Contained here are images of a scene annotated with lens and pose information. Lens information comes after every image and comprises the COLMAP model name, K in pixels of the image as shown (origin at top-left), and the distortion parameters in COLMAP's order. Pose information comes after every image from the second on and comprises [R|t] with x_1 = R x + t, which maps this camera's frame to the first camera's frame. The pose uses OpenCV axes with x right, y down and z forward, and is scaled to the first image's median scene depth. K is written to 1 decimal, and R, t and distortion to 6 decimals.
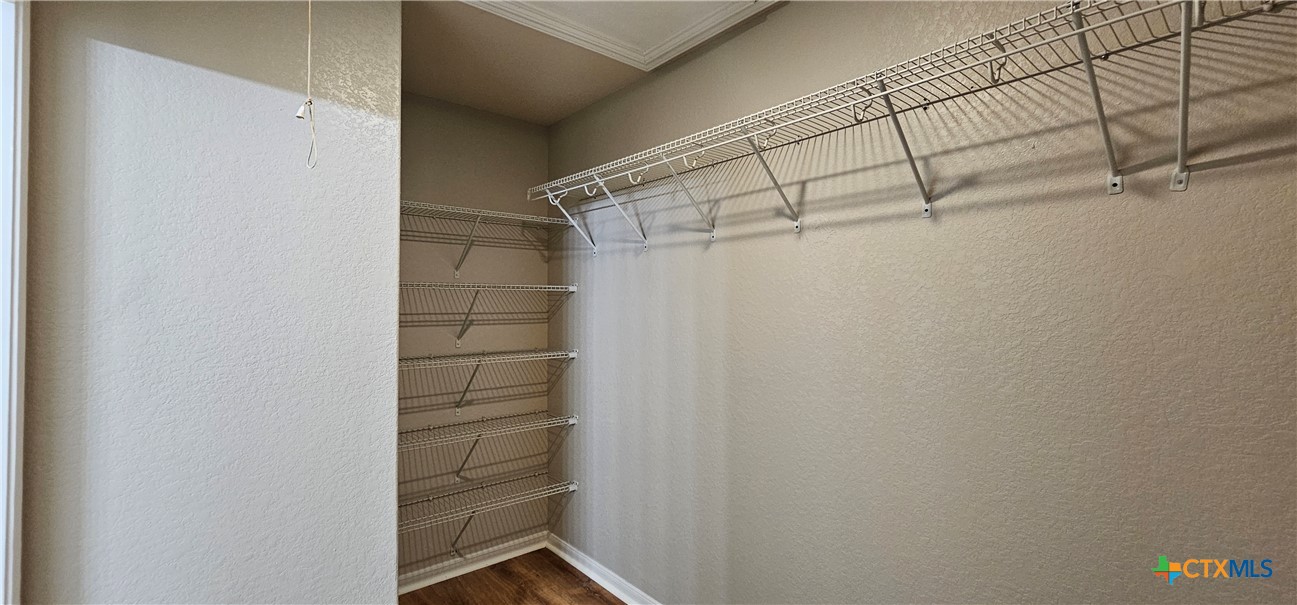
lens RADIAL K [[532.4, 0, 648.5], [0, 532.4, 302.5], [0, 0, 1]] dist [-0.003099, -0.000243]
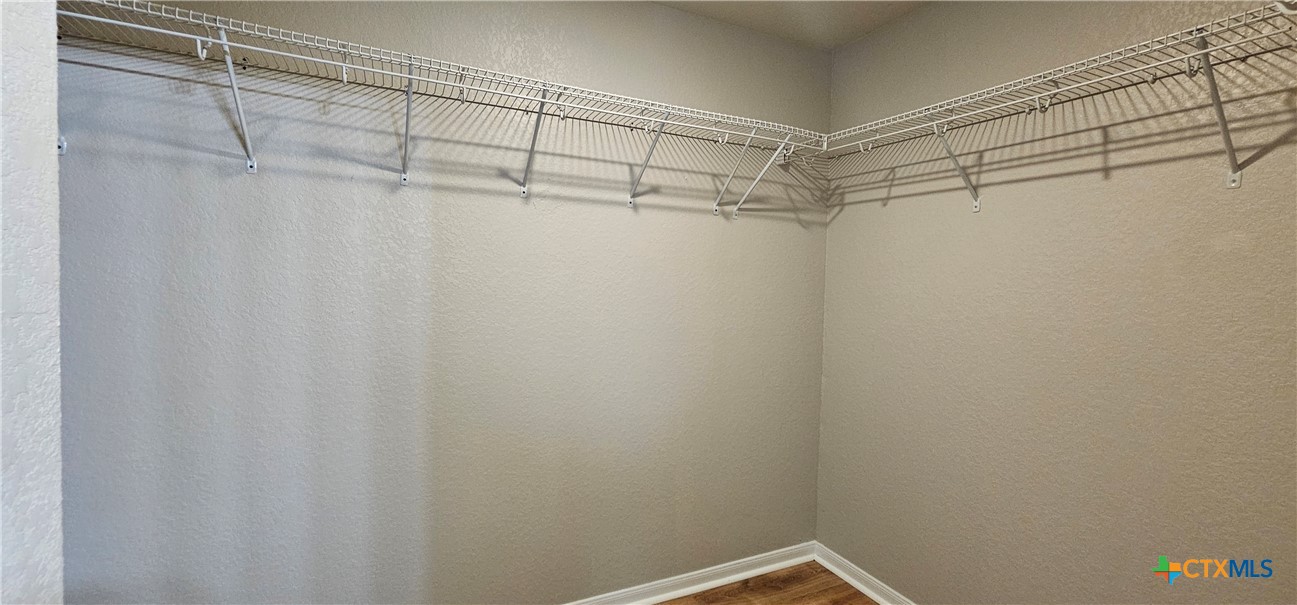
lens RADIAL K [[532.4, 0, 648.5], [0, 532.4, 302.5], [0, 0, 1]] dist [-0.003099, -0.000243]
pose [[0.228559, -0.015992, 0.973399, -0.693928], [-0.016005, 0.999668, 0.020182, 0.052055], [-0.973399, -0.020192, 0.228227, 0.505589]]
